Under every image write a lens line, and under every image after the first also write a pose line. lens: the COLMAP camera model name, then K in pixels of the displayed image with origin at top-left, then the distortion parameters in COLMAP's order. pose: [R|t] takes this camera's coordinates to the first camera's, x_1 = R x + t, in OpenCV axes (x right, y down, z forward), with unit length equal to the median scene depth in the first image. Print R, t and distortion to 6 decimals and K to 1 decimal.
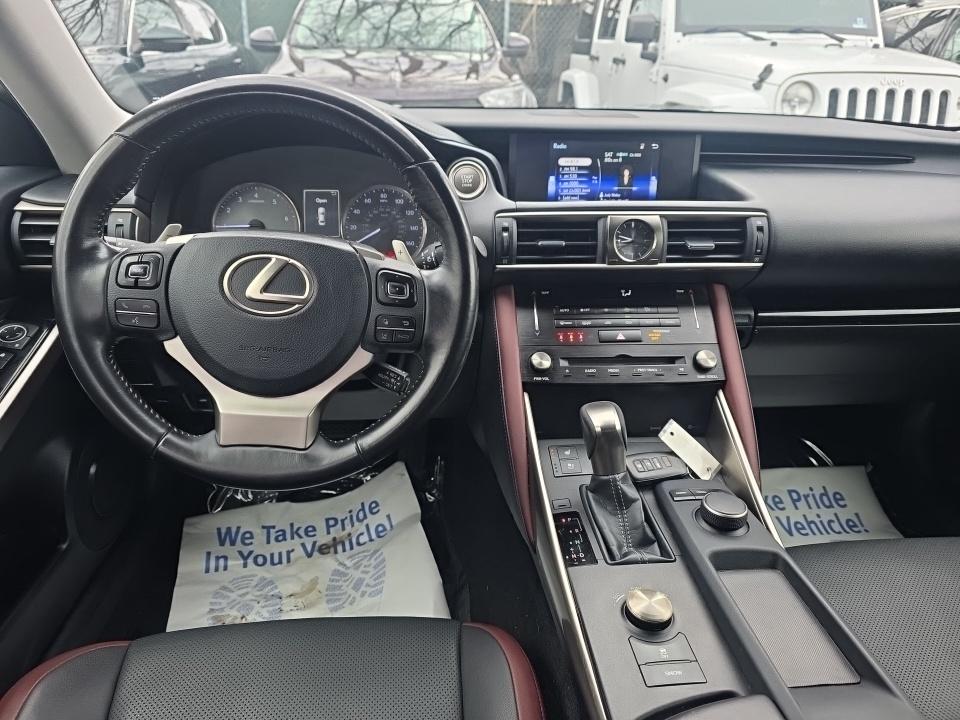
lens RADIAL K [[640.2, 0, 482.4], [0, 640.2, 345.8], [0, 0, 1]] dist [0.084140, -0.098758]
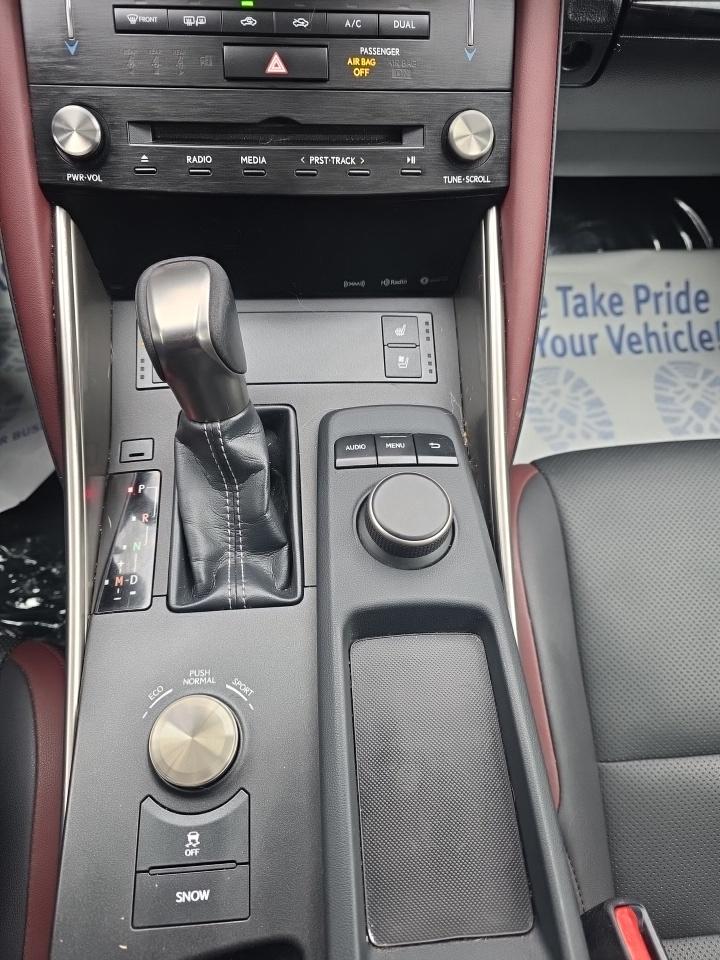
lens RADIAL K [[667.5, 0, 359.0], [0, 667.5, 486.9], [0, 0, 1]] dist [-0.006912, -0.028044]
pose [[0.999558, 0.021251, 0.020787, 0.238892], [-0.029560, 0.784512, 0.619409, -0.060763], [-0.003145, -0.619749, 0.784794, 0.449759]]
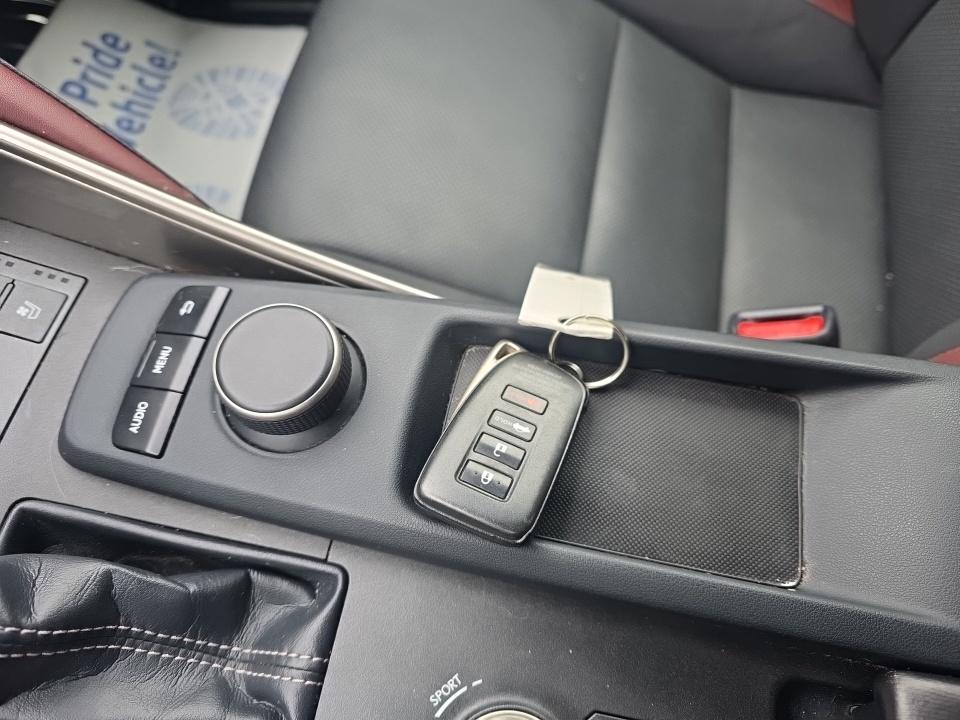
lens RADIAL K [[667.5, 0, 475.4], [0, 667.5, 365.9], [0, 0, 1]] dist [-0.006912, -0.028044]
pose [[0.275682, -0.887314, 0.369693, 0.202549], [0.390474, 0.454809, 0.800424, 0.012814], [-0.878367, -0.076307, 0.471856, 0.556503]]
